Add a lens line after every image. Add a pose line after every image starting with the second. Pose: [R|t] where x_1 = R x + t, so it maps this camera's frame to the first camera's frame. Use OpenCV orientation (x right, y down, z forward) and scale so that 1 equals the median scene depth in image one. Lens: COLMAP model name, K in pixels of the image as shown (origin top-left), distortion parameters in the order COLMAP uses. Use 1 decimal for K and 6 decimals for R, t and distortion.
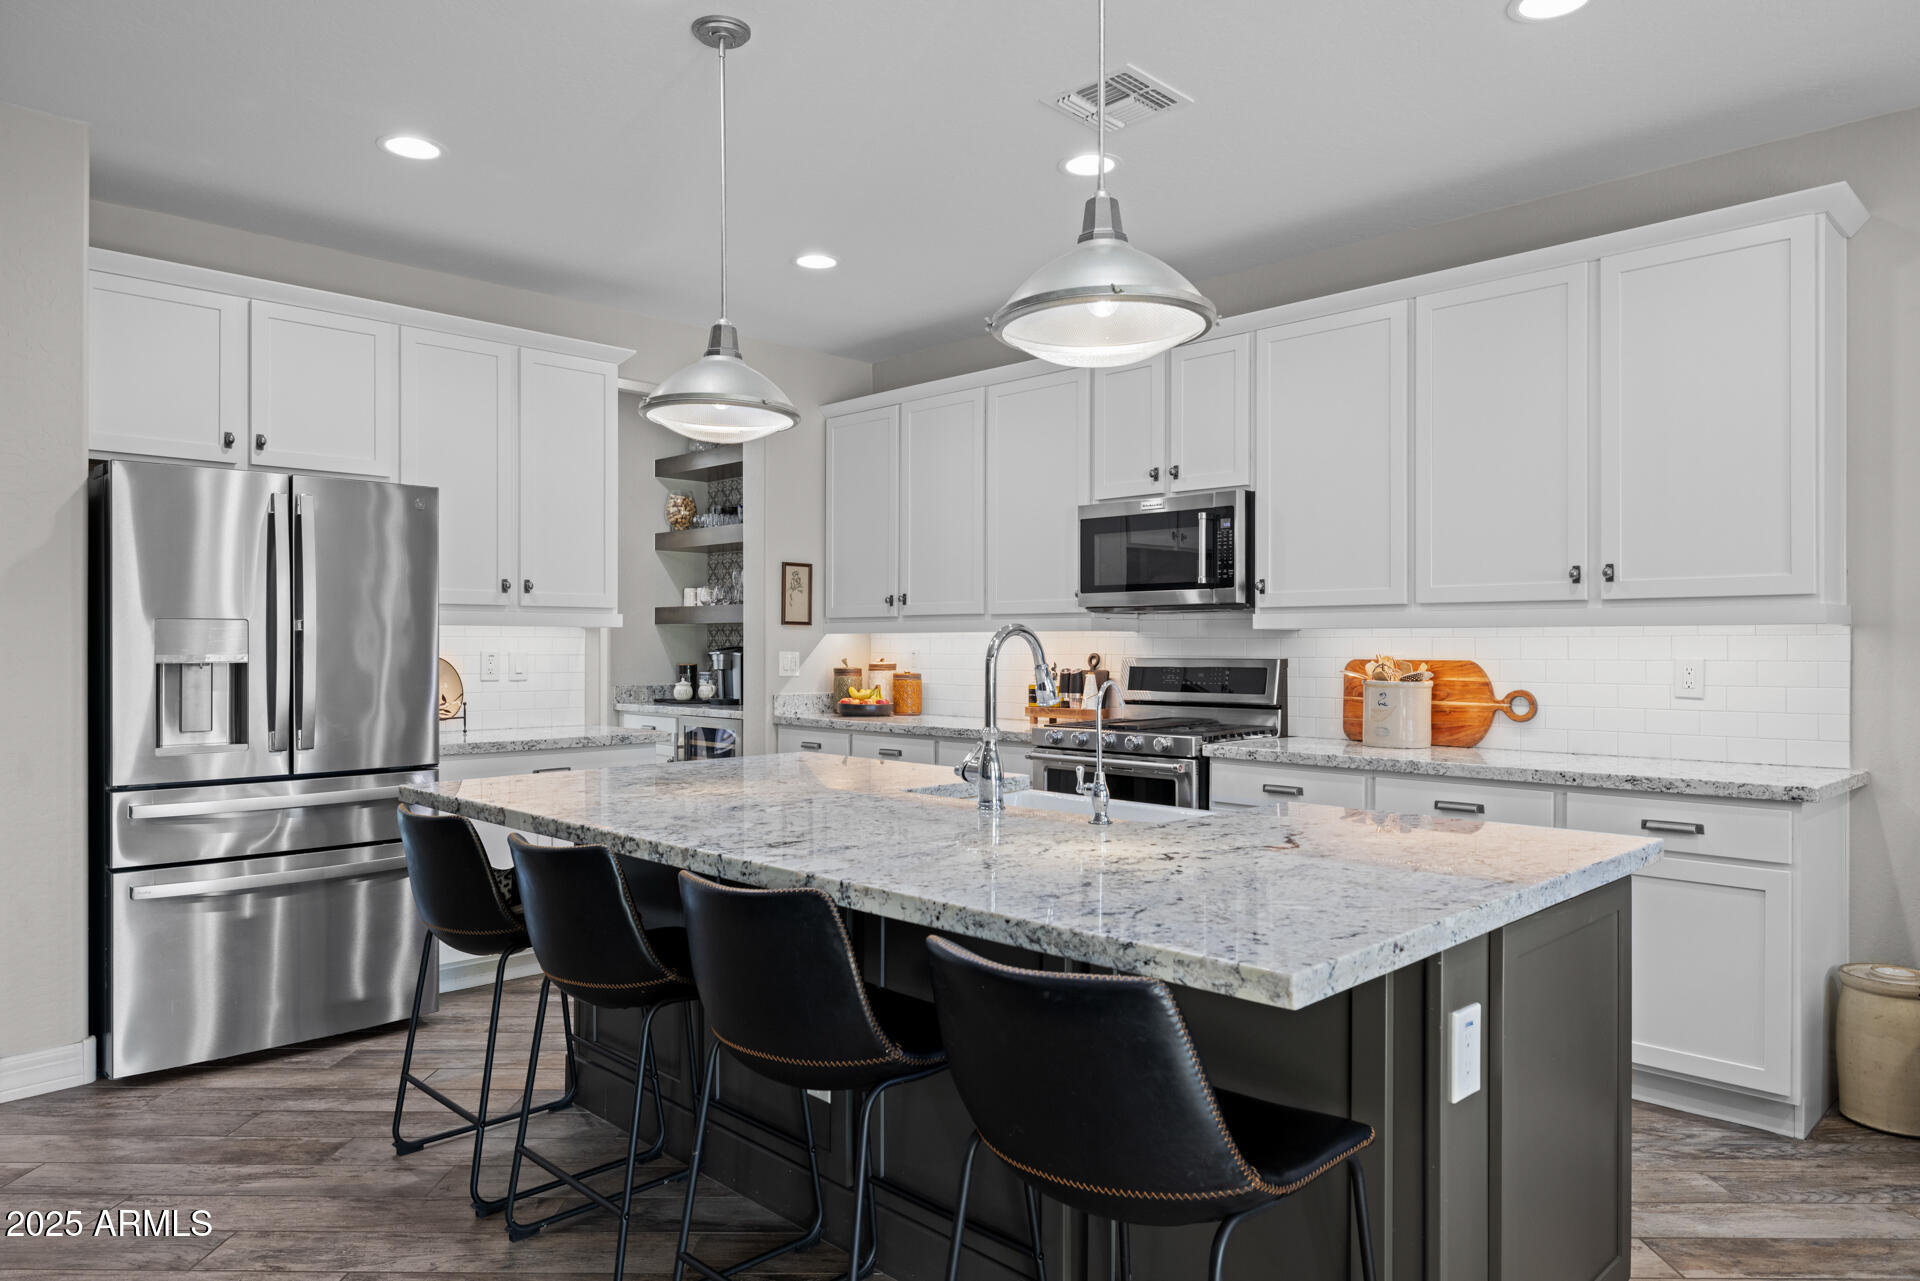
lens RADIAL K [[1269.2, 0, 954.2], [0, 1269.2, 661.1], [0, 0, 1]] dist [-0.005994, 0.000952]
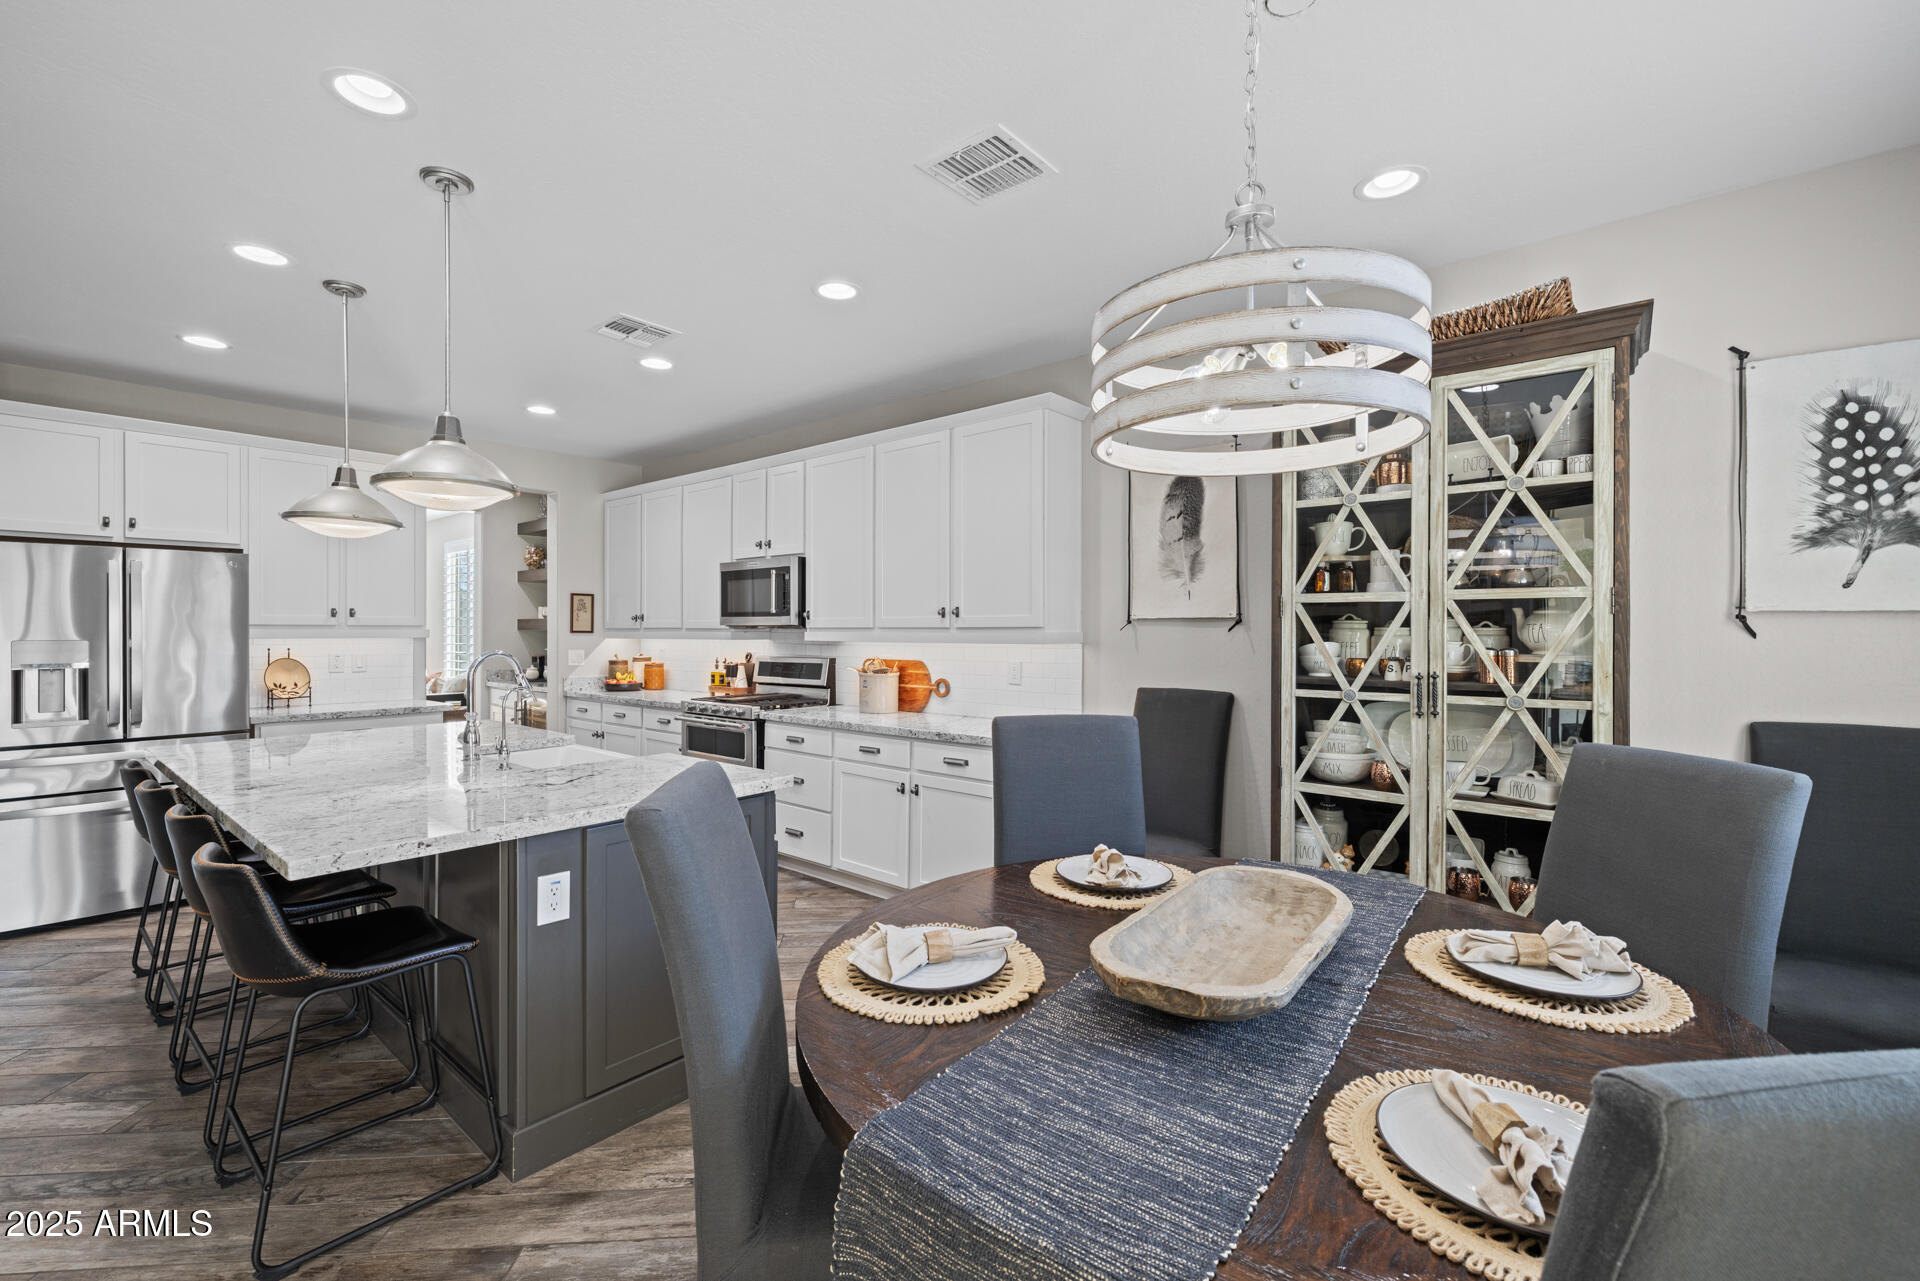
lens RADIAL K [[836.4, 0, 960.0], [0, 836.4, 640.5], [0, 0, 1]] dist [-0.001843, 0.000004]
pose [[0.995723, -0.001130, 0.092386, 0.339599], [0.001197, 0.999999, -0.000668, -0.024795], [-0.092385, 0.000776, 0.995723, -0.103354]]
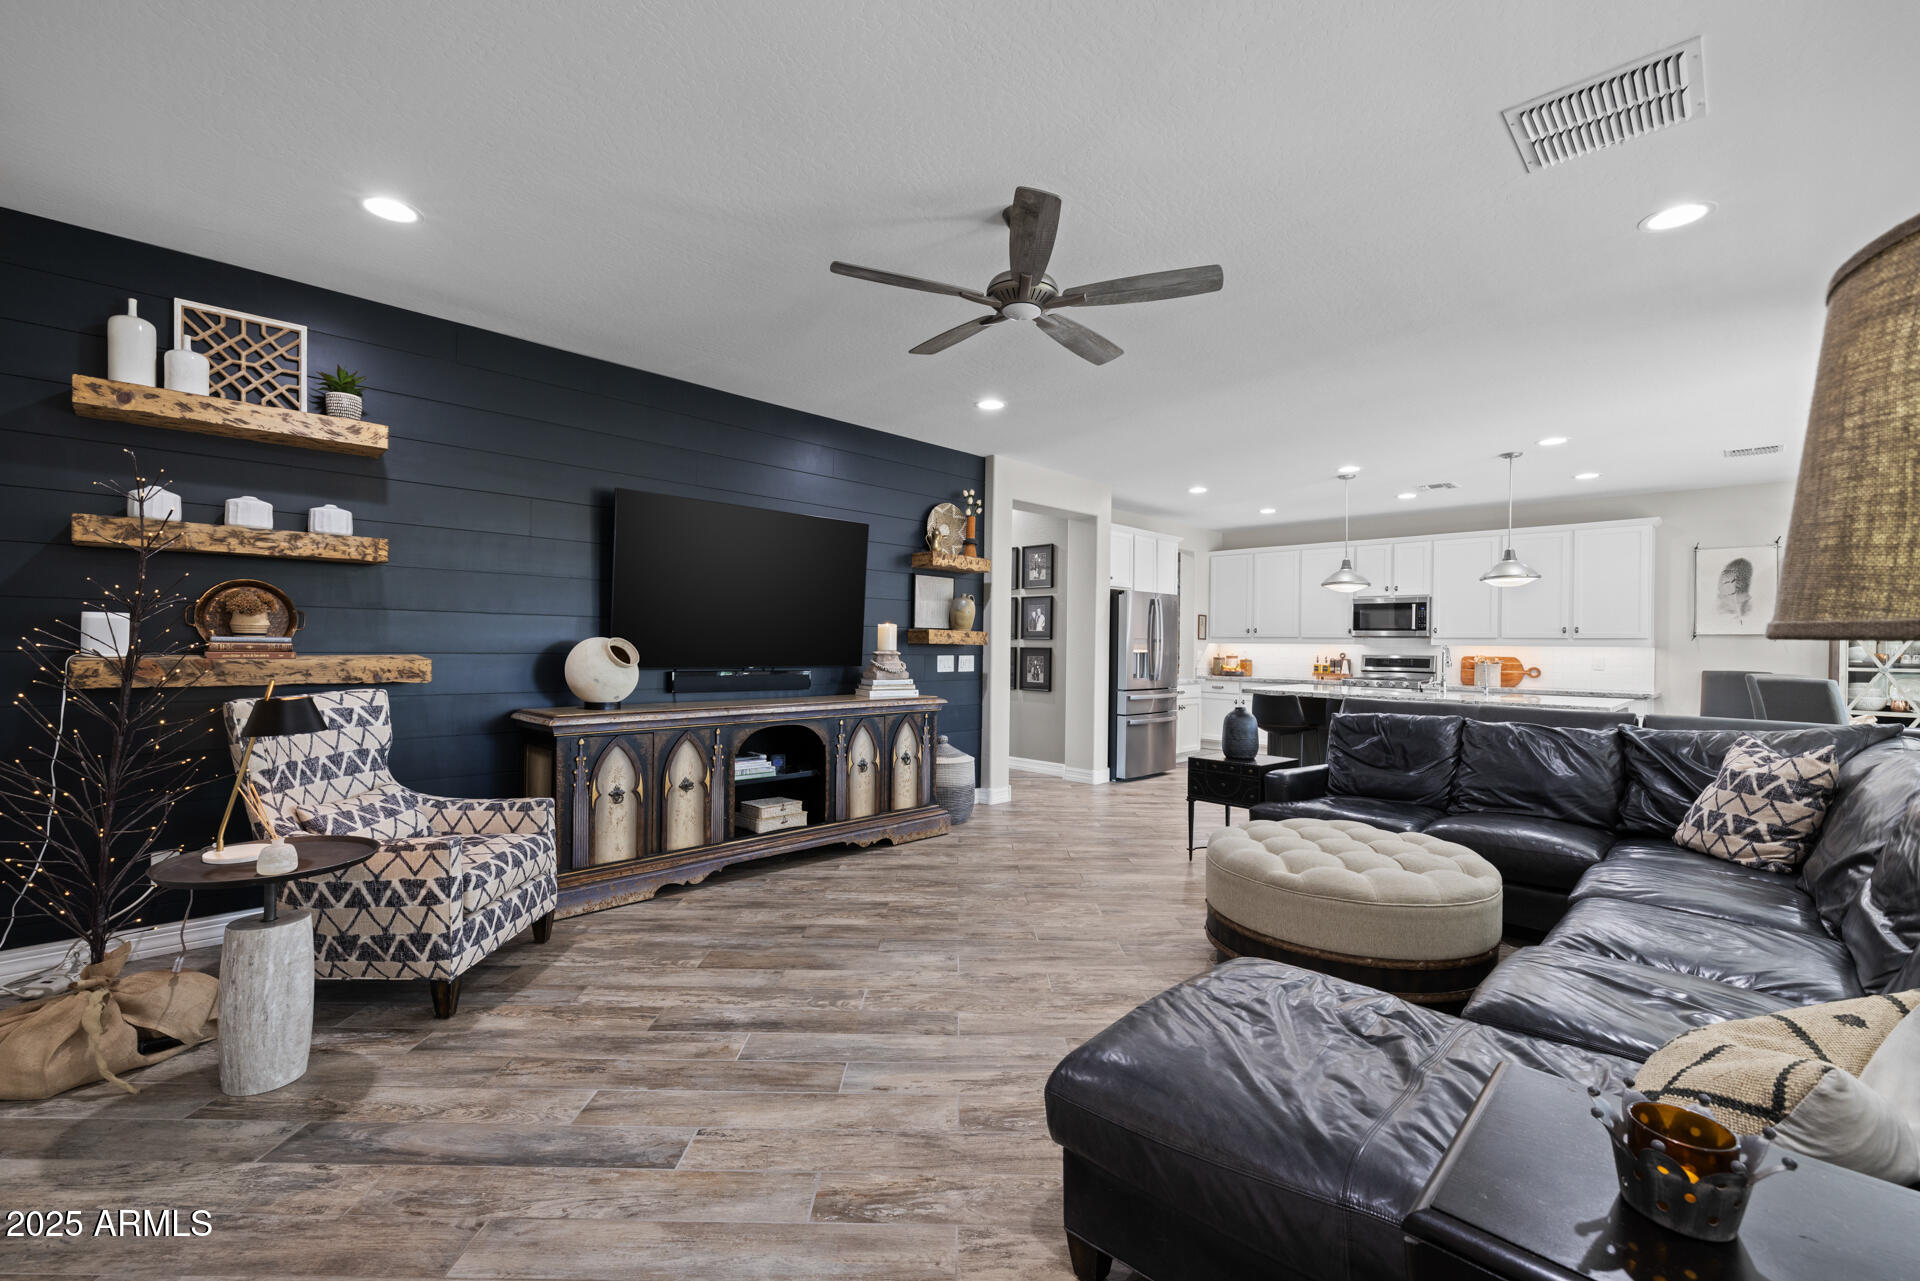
lens RADIAL K [[805.9, 0, 959.5], [0, 805.9, 648.3], [0, 0, 1]] dist [0.000075, 0.000022]
pose [[0.999903, 0.013257, -0.004322, -0.833239], [-0.013289, 0.999883, -0.007516, 0.009714], [0.004221, 0.007573, 0.999962, -0.839042]]
